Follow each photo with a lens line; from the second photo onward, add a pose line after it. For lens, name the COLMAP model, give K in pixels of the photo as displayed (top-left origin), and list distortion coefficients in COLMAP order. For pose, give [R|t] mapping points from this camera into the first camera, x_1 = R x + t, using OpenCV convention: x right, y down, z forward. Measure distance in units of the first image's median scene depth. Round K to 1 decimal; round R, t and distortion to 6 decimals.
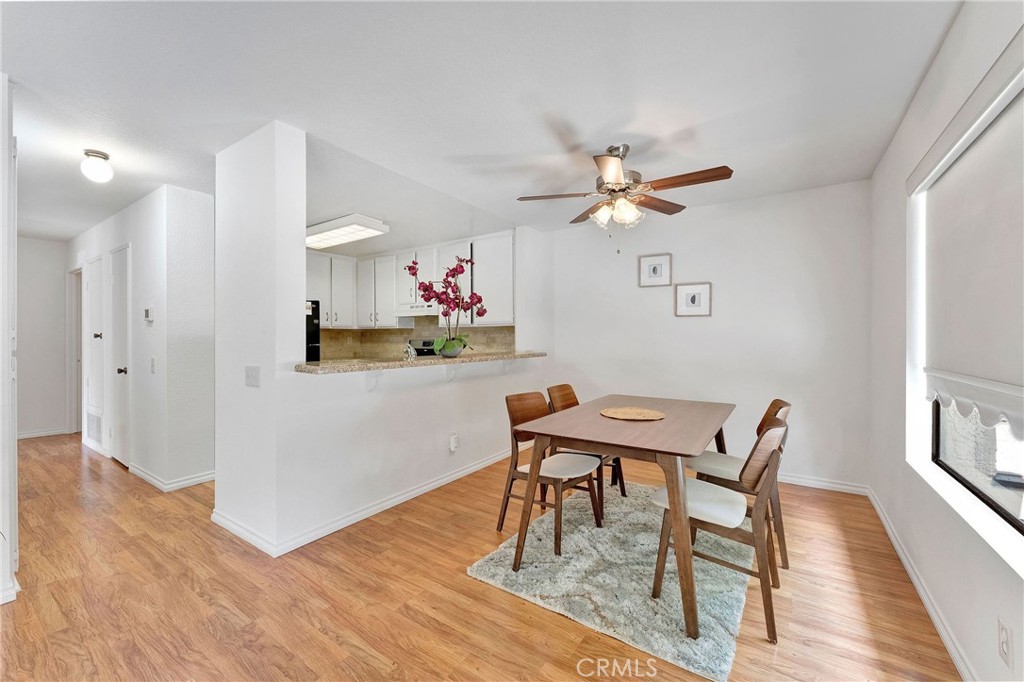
lens RADIAL K [[409.5, 0, 512.0], [0, 409.5, 341.0], [0, 0, 1]] dist [-0.001245, -0.000129]
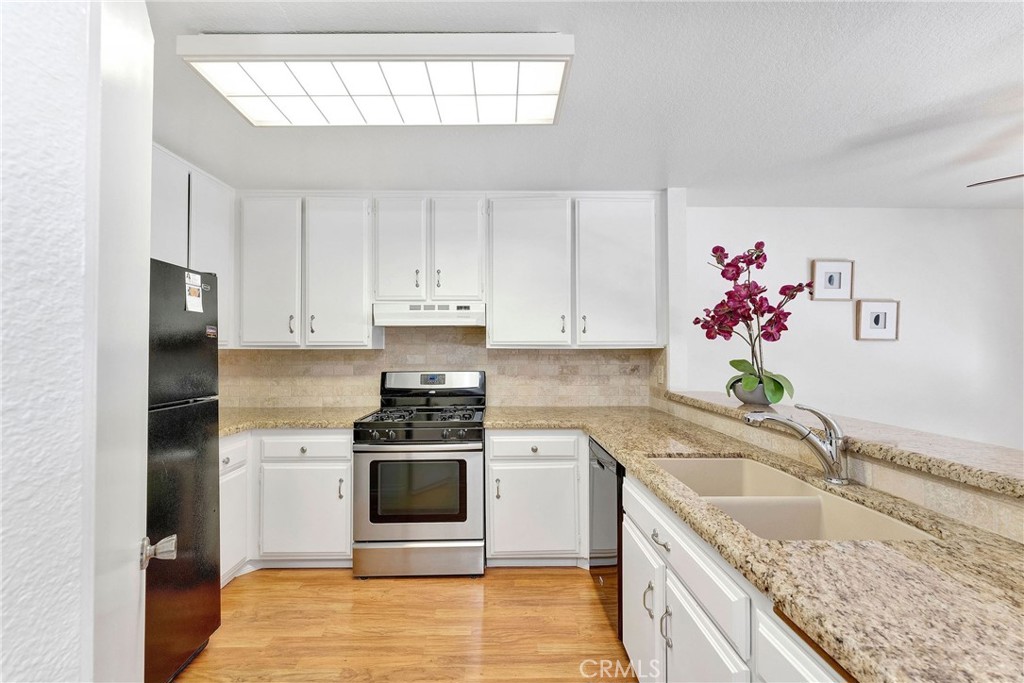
lens RADIAL K [[409.5, 0, 512.0], [0, 409.5, 341.5], [0, 0, 1]] dist [-0.001245, -0.000129]
pose [[0.812556, 0.014399, 0.582706, -0.568717], [0.006180, 0.999426, -0.033314, -0.030168], [-0.582851, 0.030671, 0.812000, 0.674924]]
